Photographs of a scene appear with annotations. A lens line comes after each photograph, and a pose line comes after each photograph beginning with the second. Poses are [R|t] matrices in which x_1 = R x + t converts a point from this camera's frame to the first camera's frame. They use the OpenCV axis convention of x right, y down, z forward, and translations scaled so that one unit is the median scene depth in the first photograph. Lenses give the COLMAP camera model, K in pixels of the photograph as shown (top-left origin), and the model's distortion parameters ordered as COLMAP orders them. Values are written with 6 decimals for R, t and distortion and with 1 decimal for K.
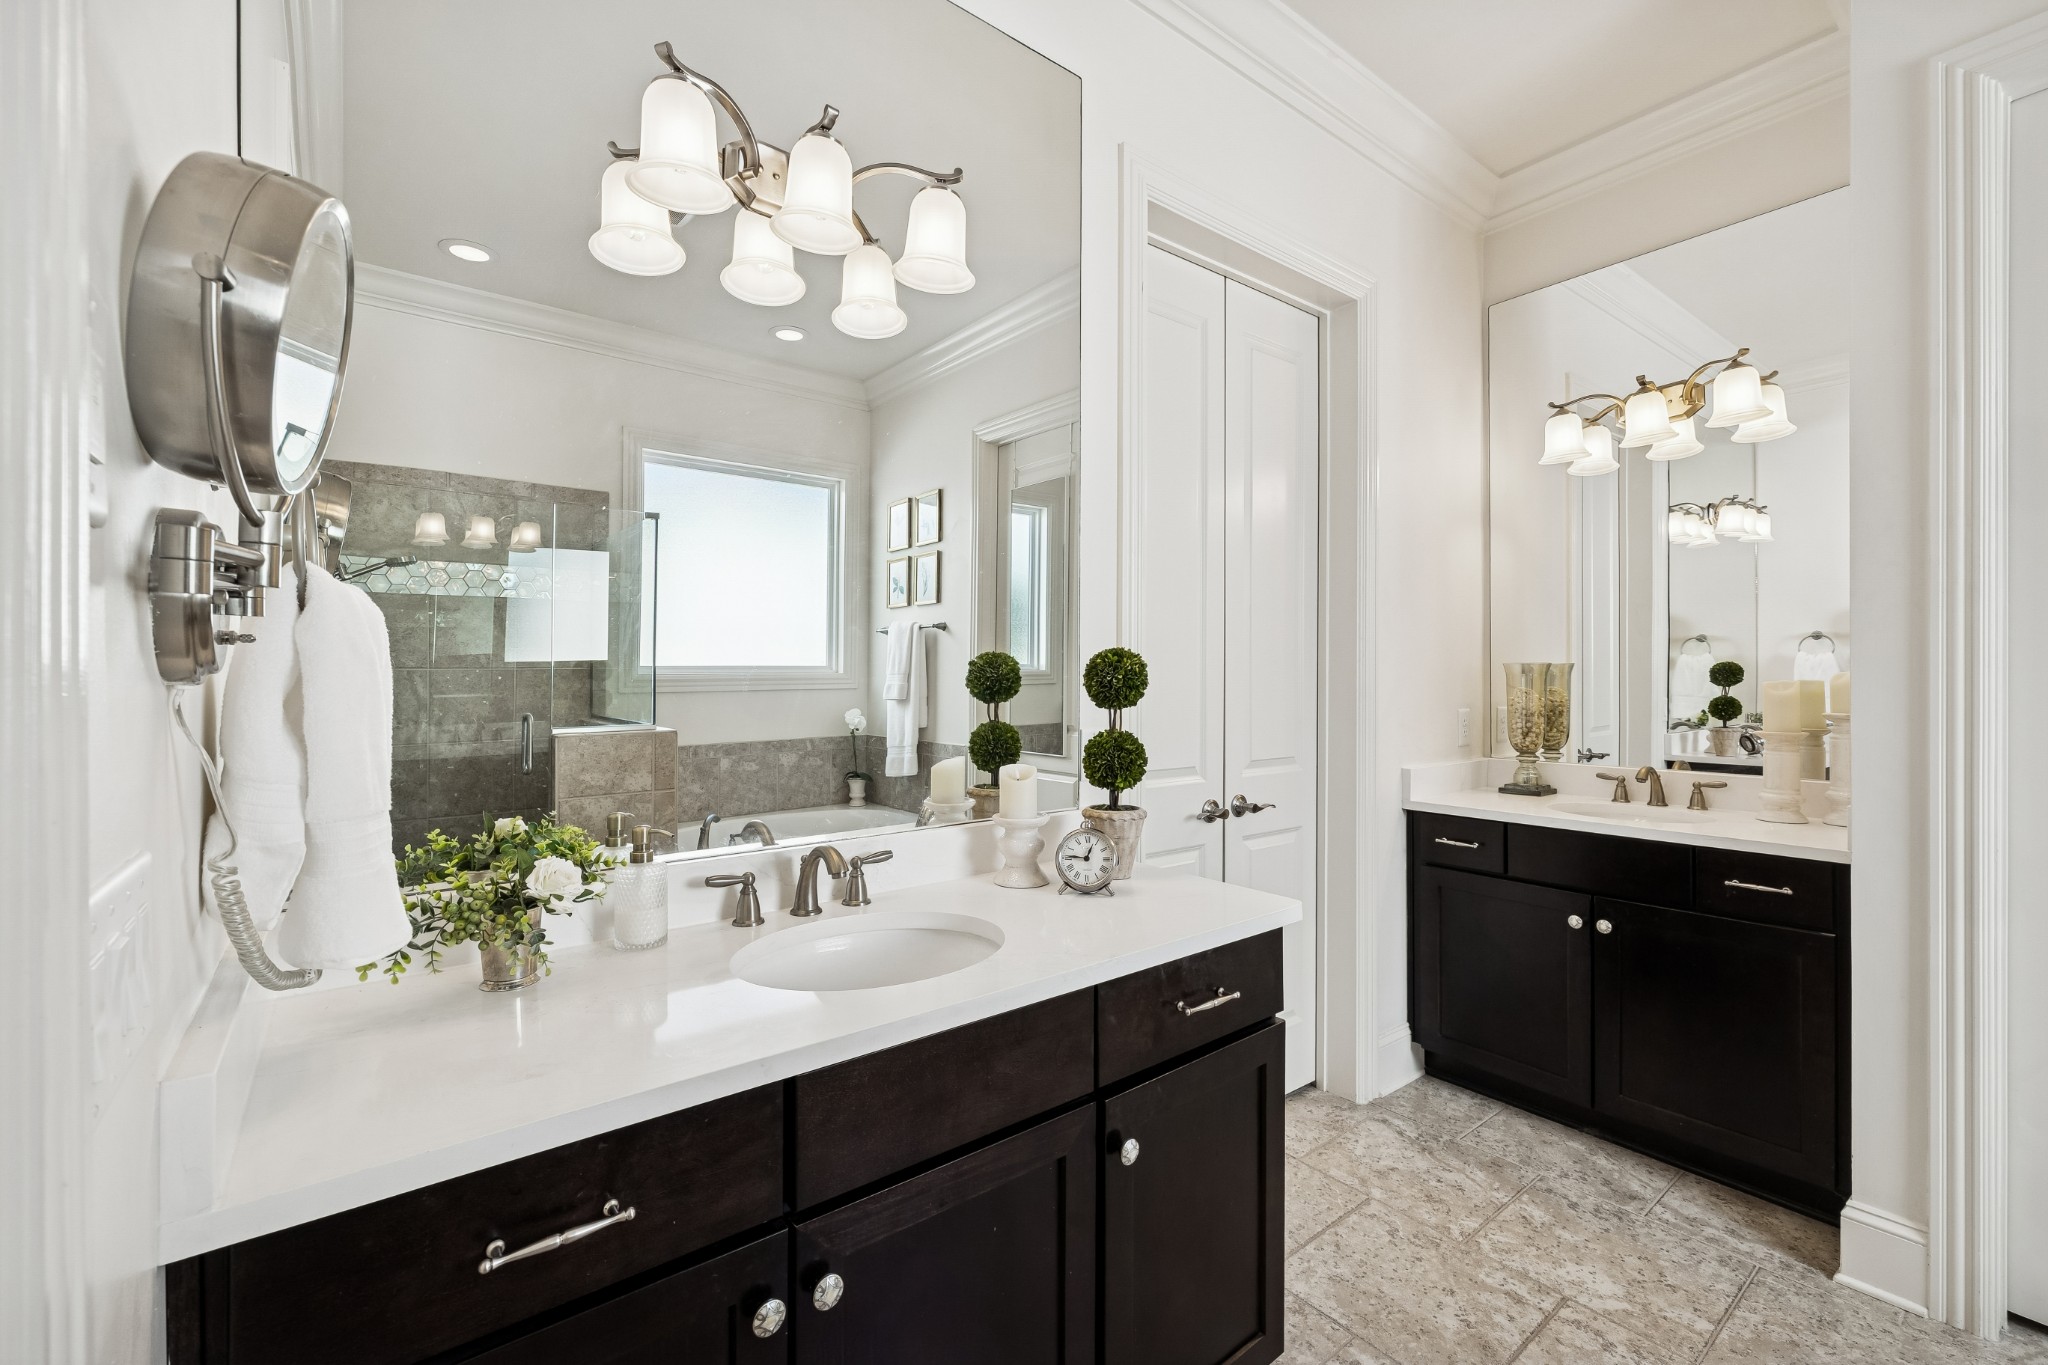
lens RADIAL K [[856.2, 0, 1025.4], [0, 856.2, 675.8], [0, 0, 1]] dist [-0.000232, -0.000011]
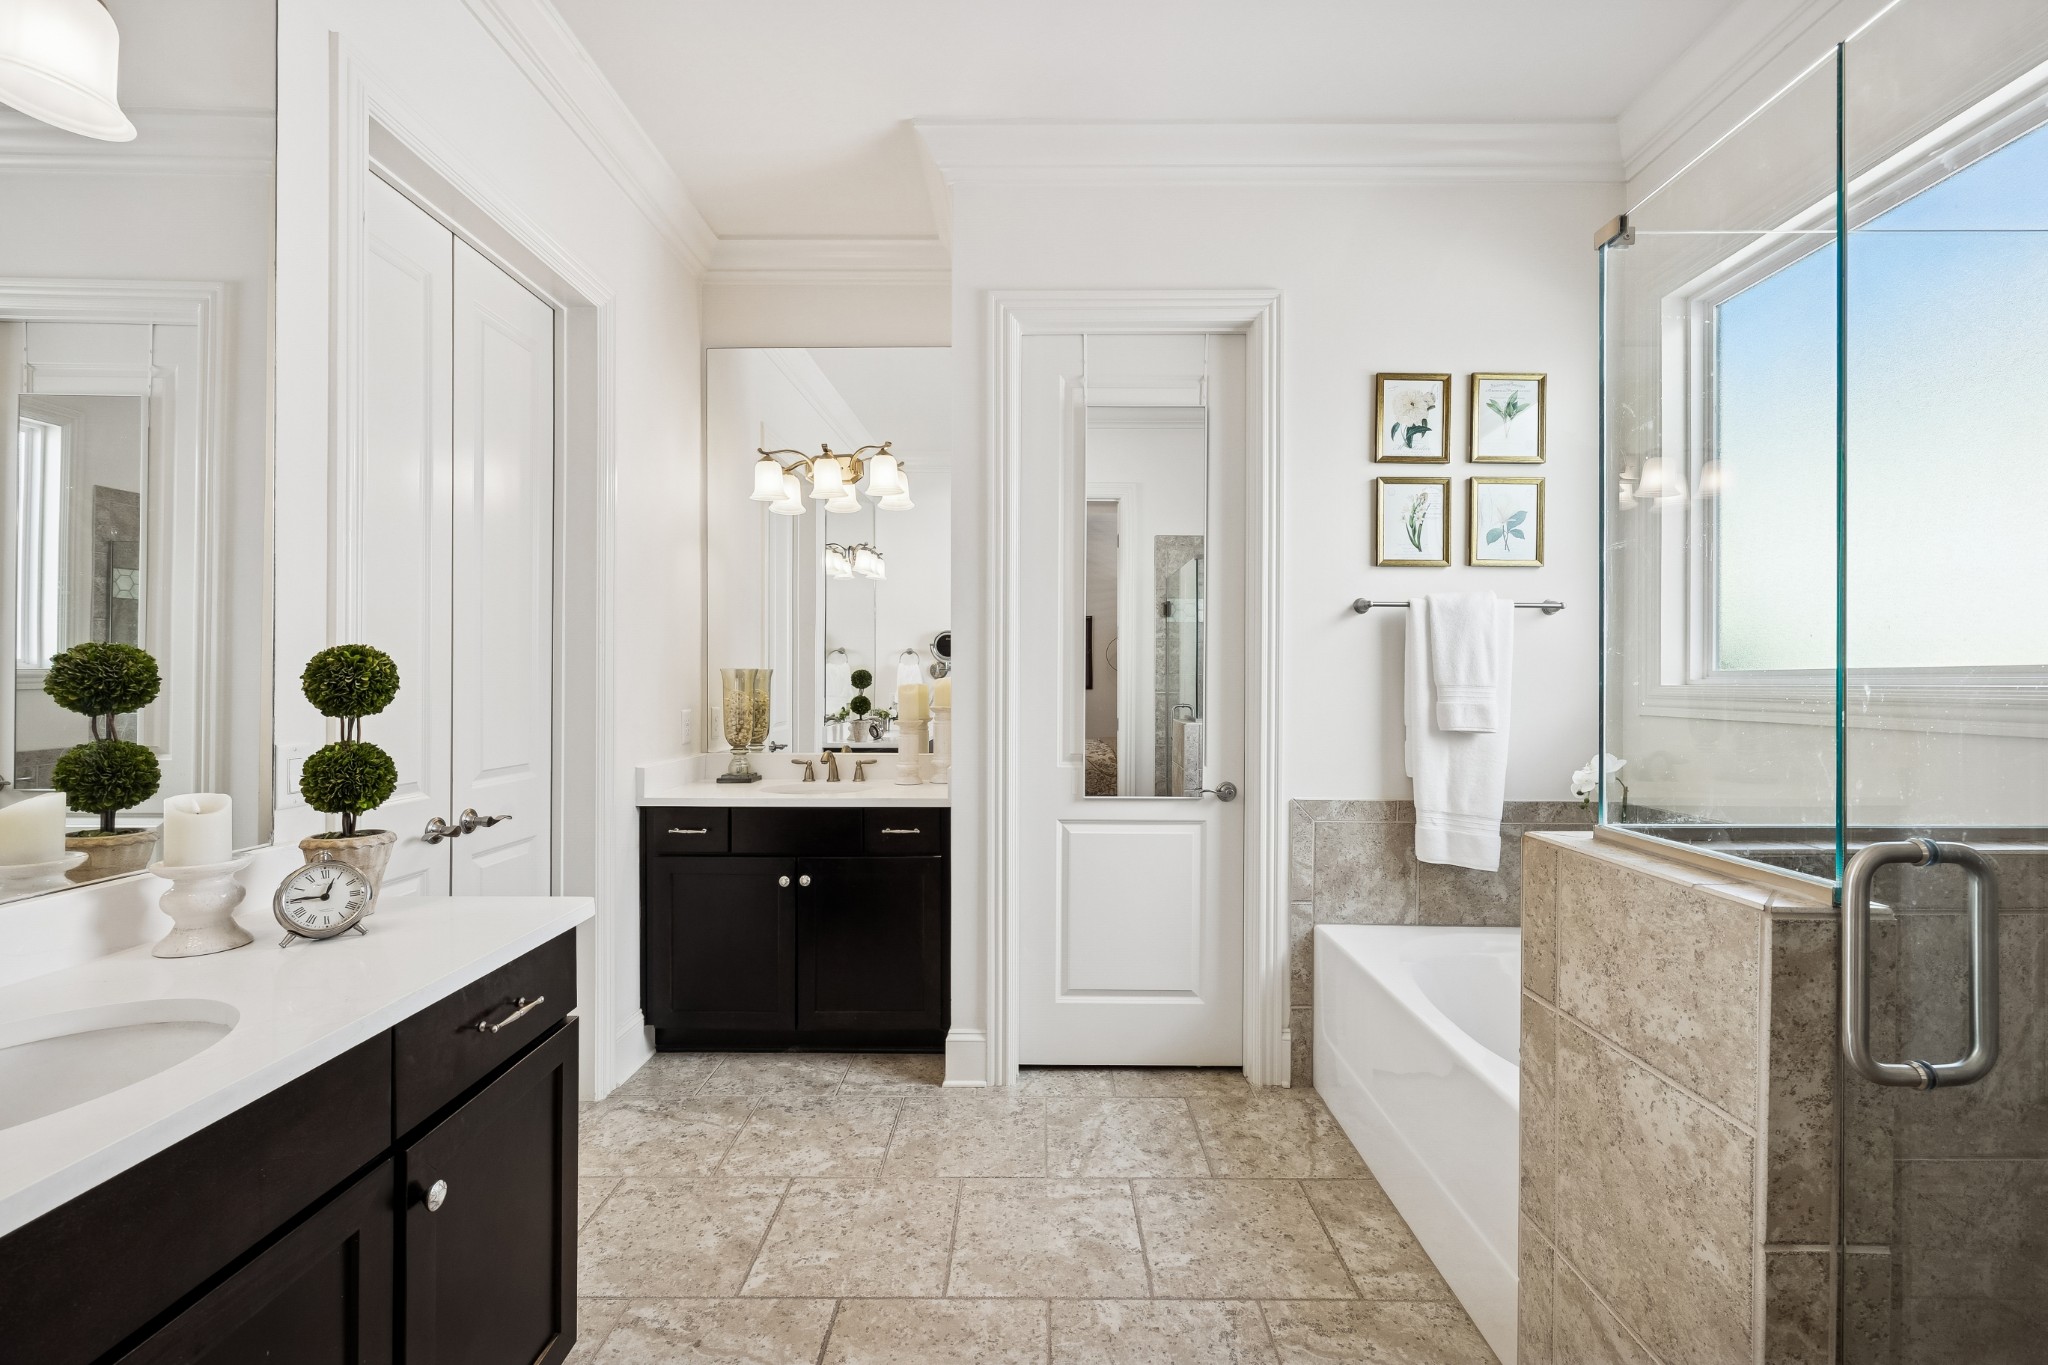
lens RADIAL K [[856.2, 0, 1025.4], [0, 856.2, 675.8], [0, 0, 1]] dist [-0.000232, -0.000011]
pose [[0.626501, 0.008451, 0.779375, -0.107597], [-0.005573, 0.999964, -0.006363, -0.000247], [-0.779401, -0.000357, 0.626526, -0.037133]]
